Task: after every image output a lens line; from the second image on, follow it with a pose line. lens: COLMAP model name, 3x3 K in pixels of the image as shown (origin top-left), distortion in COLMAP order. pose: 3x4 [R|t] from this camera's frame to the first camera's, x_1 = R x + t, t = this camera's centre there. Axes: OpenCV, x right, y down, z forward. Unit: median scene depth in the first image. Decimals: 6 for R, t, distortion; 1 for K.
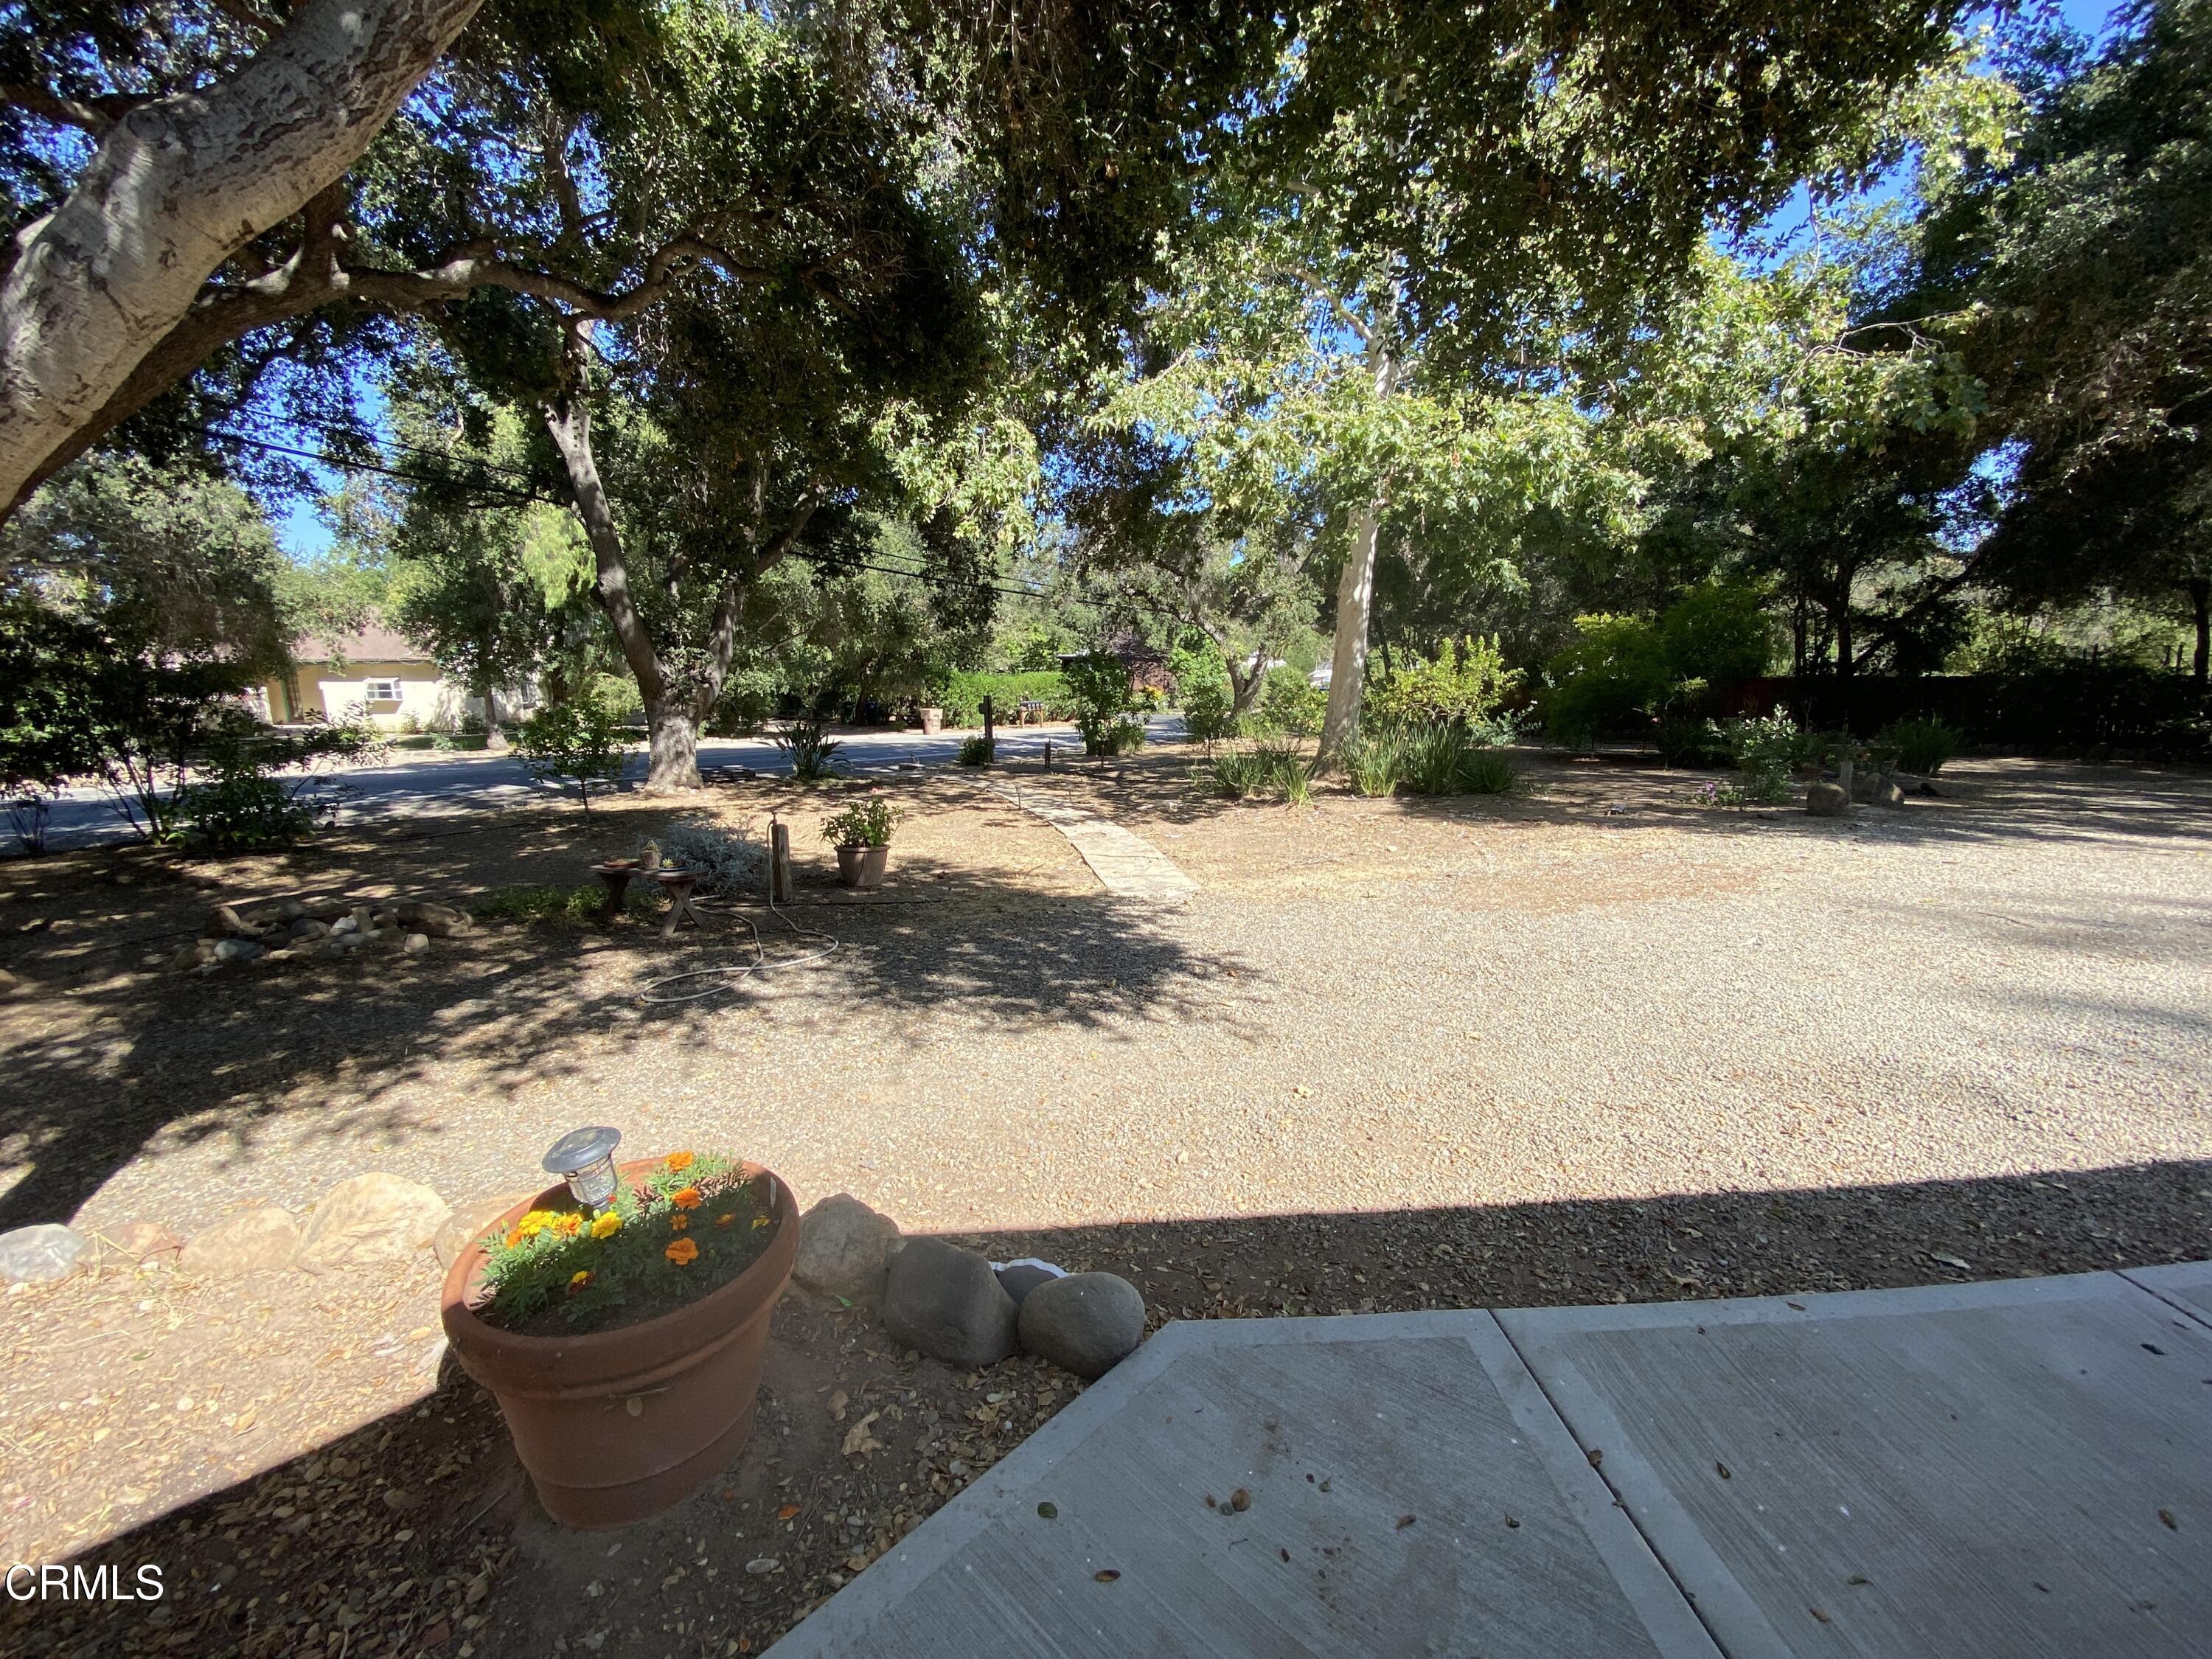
lens RADIAL K [[889.1, 0, 1113.8], [0, 889.1, 826.9], [0, 0, 1]] dist [-0.013474, -0.001982]
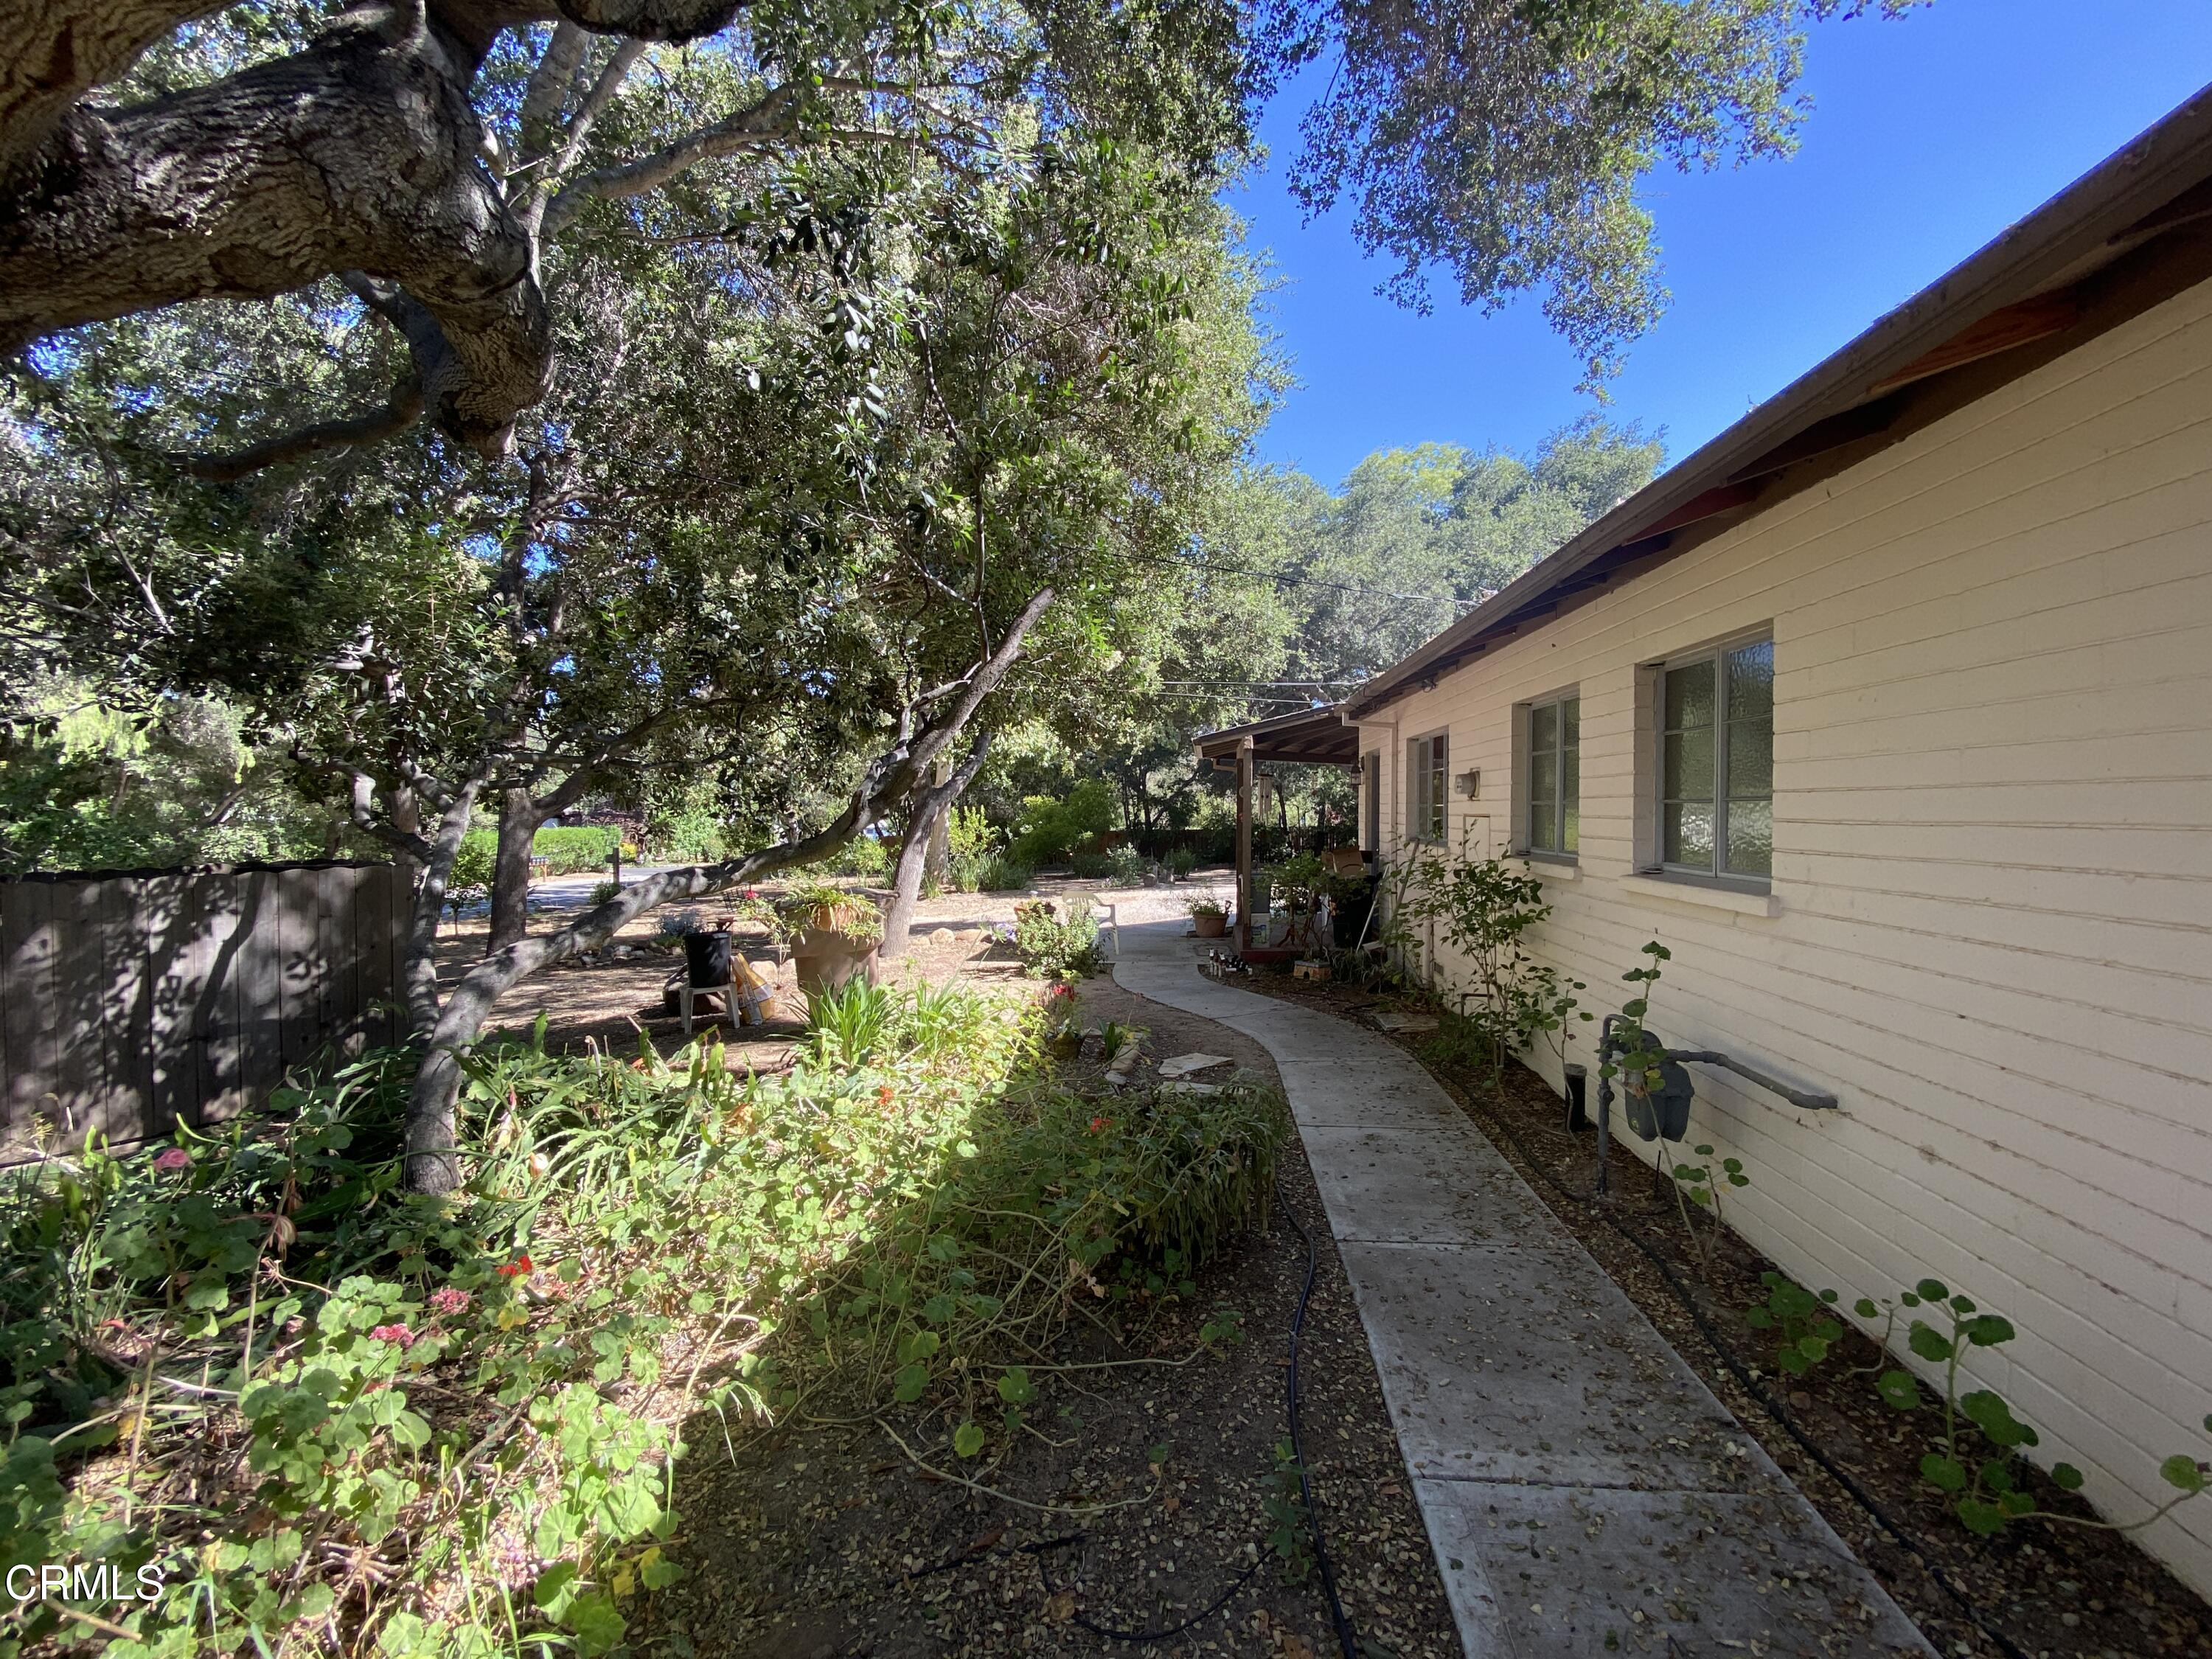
lens RADIAL K [[889.1, 0, 1105.2], [0, 889.1, 825.8], [0, 0, 1]] dist [-0.013474, -0.001982]
pose [[0.801925, -0.000409, 0.597425, -0.357049], [0.103779, 0.984892, -0.138629, 0.069355], [-0.588343, 0.173170, 0.789851, -0.420912]]
